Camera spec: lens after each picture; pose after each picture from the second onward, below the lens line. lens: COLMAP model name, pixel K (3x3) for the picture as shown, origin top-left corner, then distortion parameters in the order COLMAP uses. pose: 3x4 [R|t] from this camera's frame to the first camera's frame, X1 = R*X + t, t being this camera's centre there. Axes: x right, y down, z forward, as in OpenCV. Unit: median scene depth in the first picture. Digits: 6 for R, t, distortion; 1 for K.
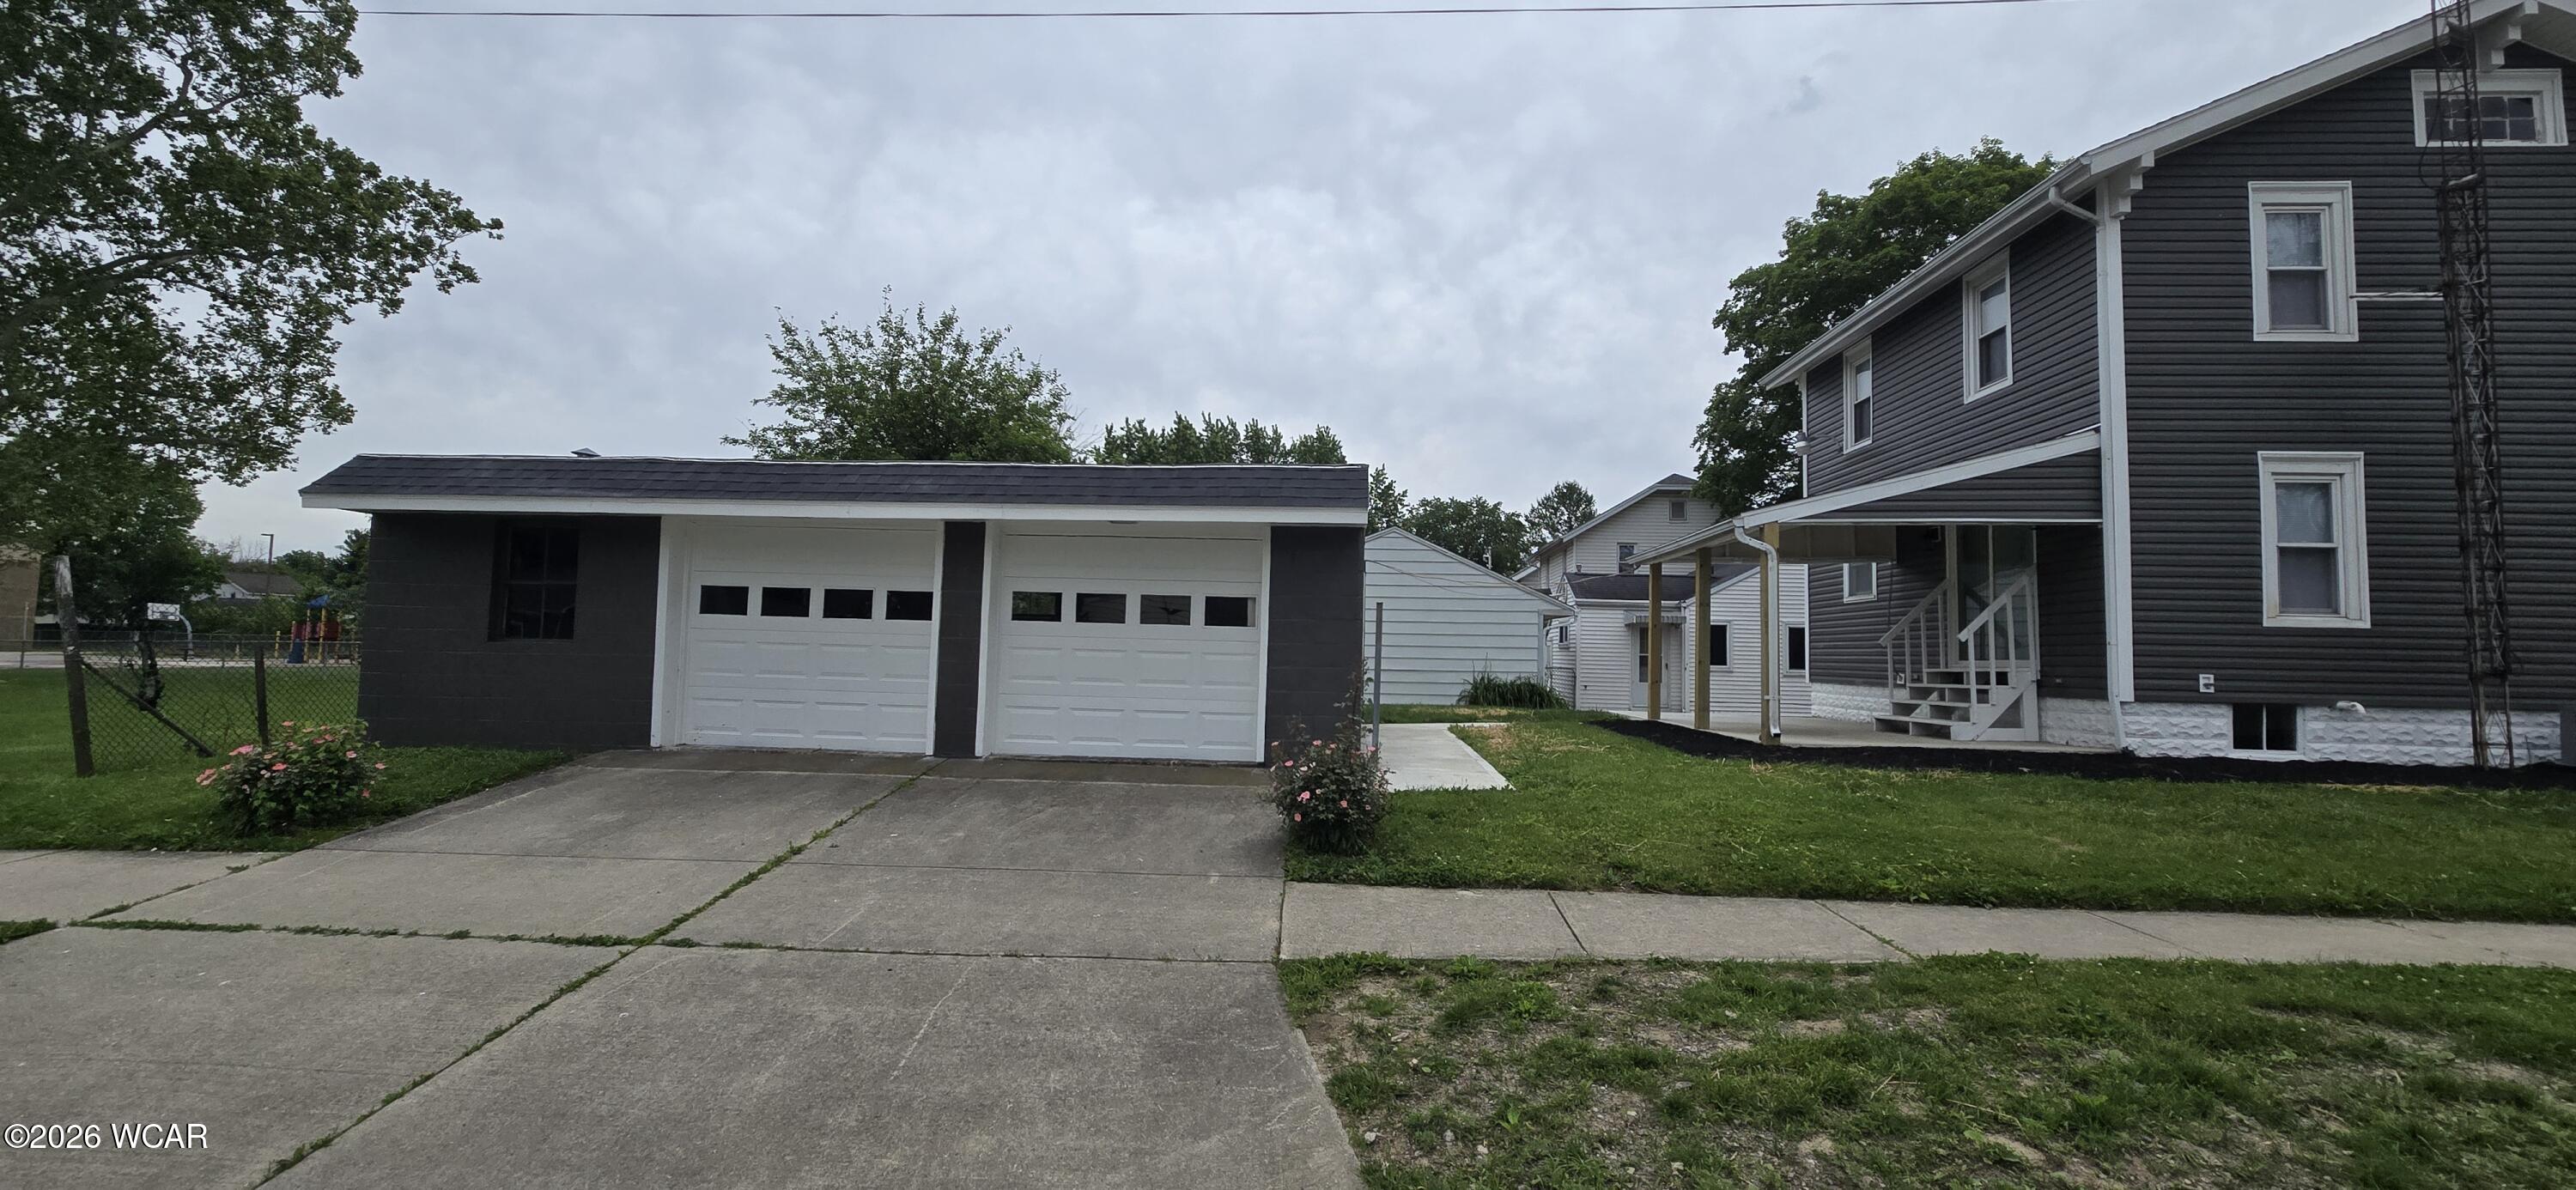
lens RADIAL K [[1063.2, 0, 1300.8], [0, 1063.2, 588.1], [0, 0, 1]] dist [0.006794, -0.001361]
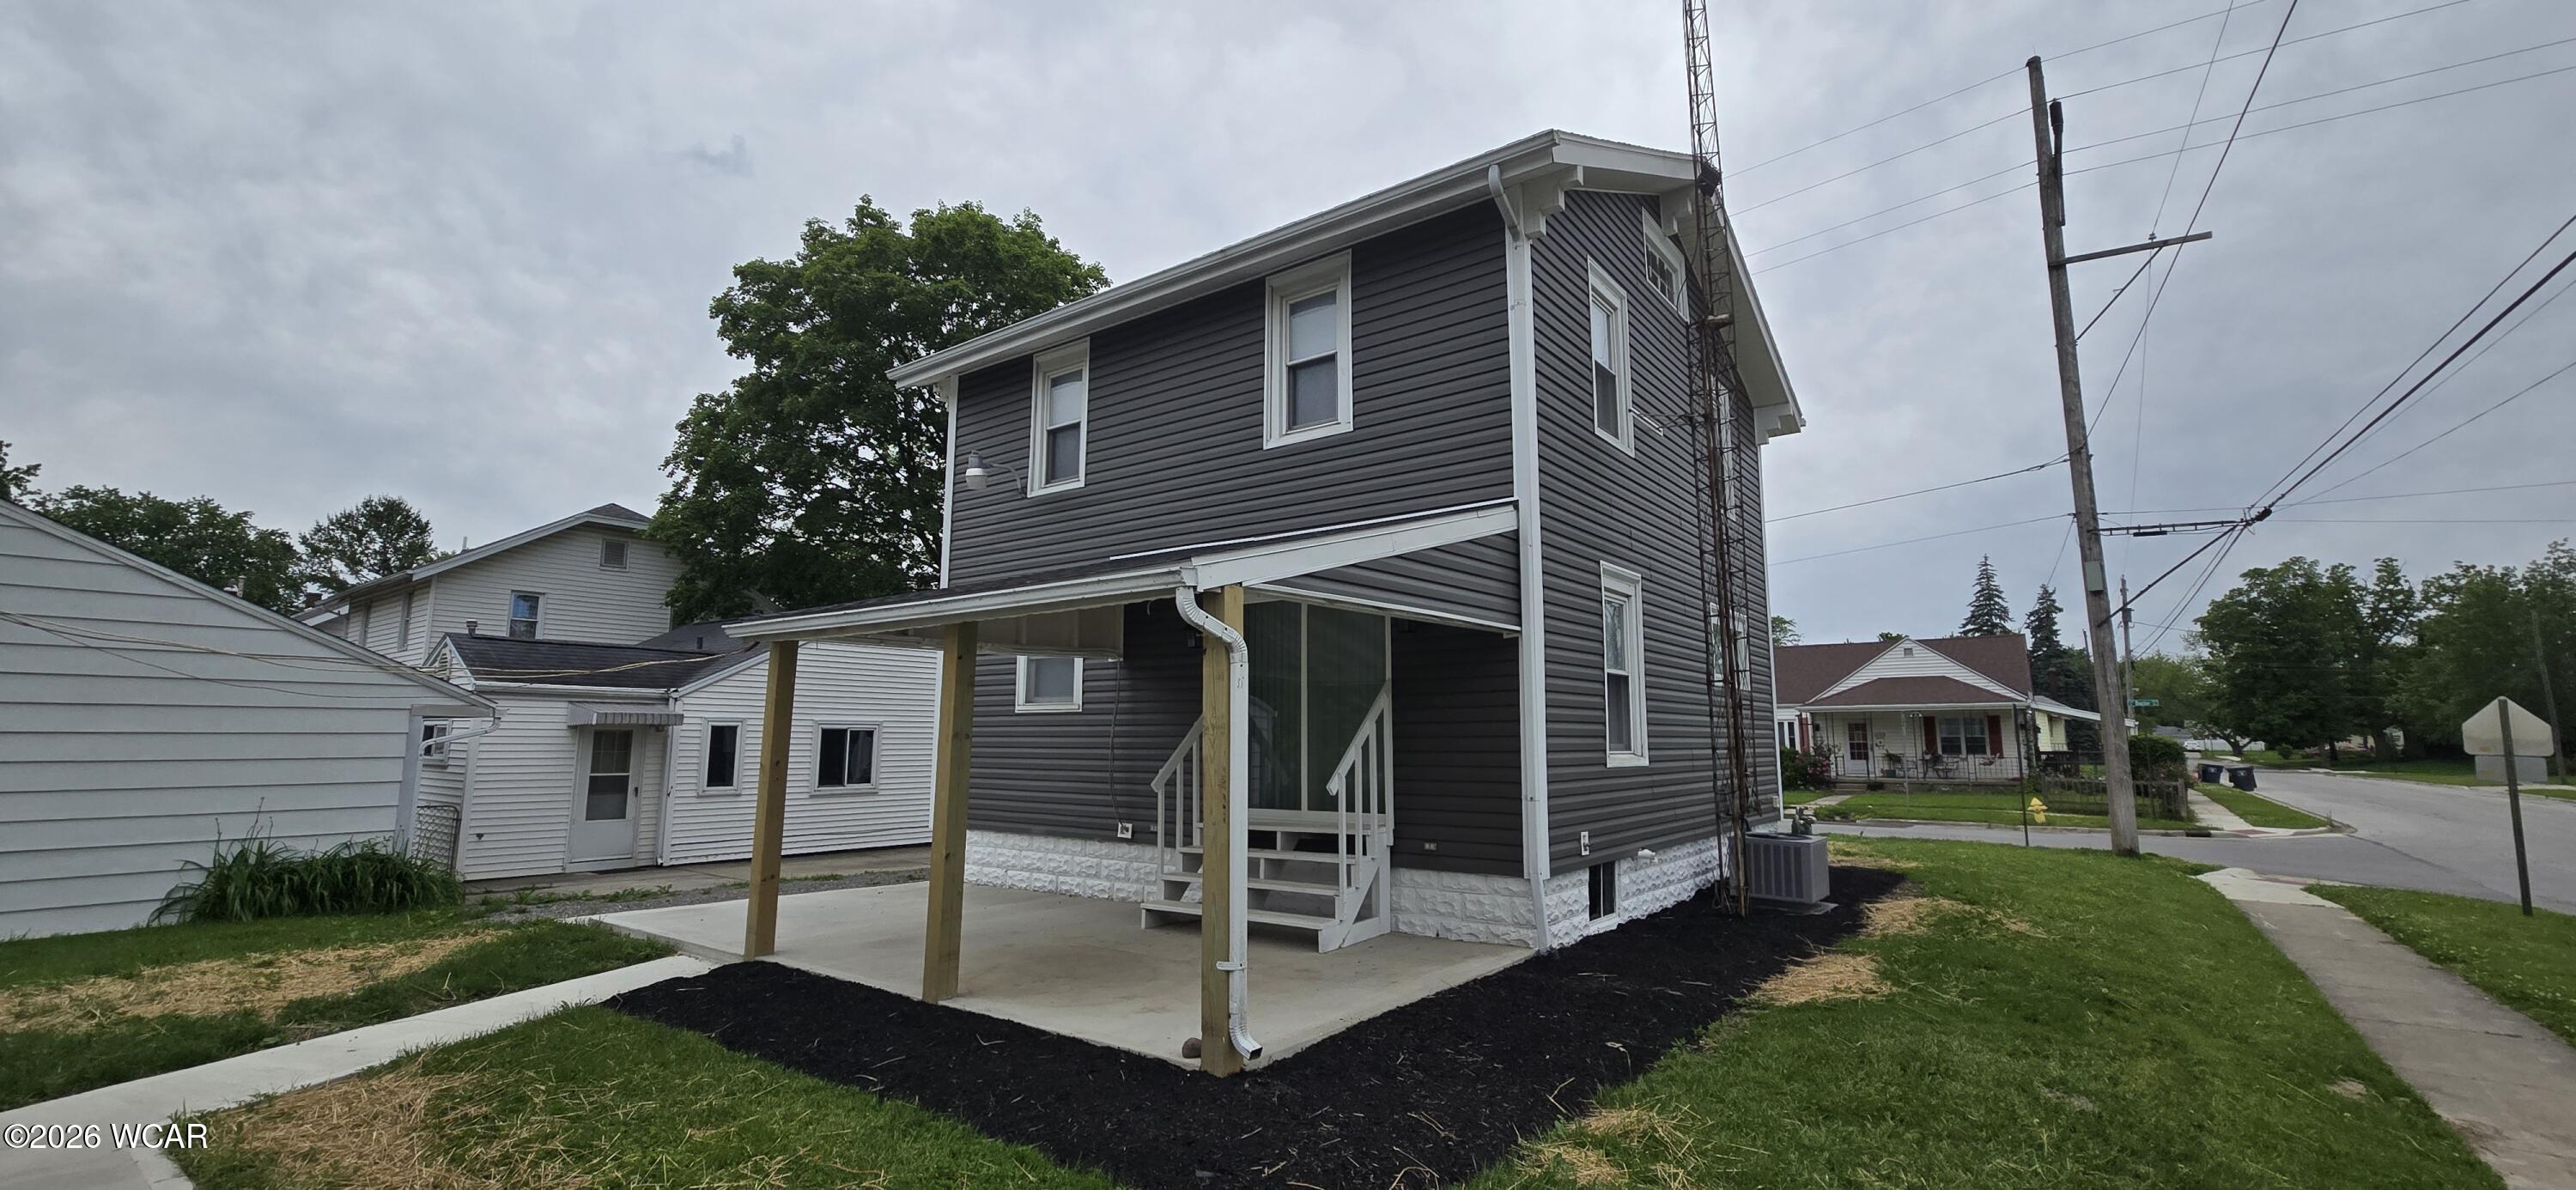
lens RADIAL K [[1059.3, 0, 1310.1], [0, 1059.3, 593.0], [0, 0, 1]] dist [0.002085, 0.000729]
pose [[0.551074, 0.097967, 0.828686, 0.074048], [-0.044968, 0.995128, -0.087740, -0.018593], [-0.833244, 0.011087, 0.552795, 0.803375]]
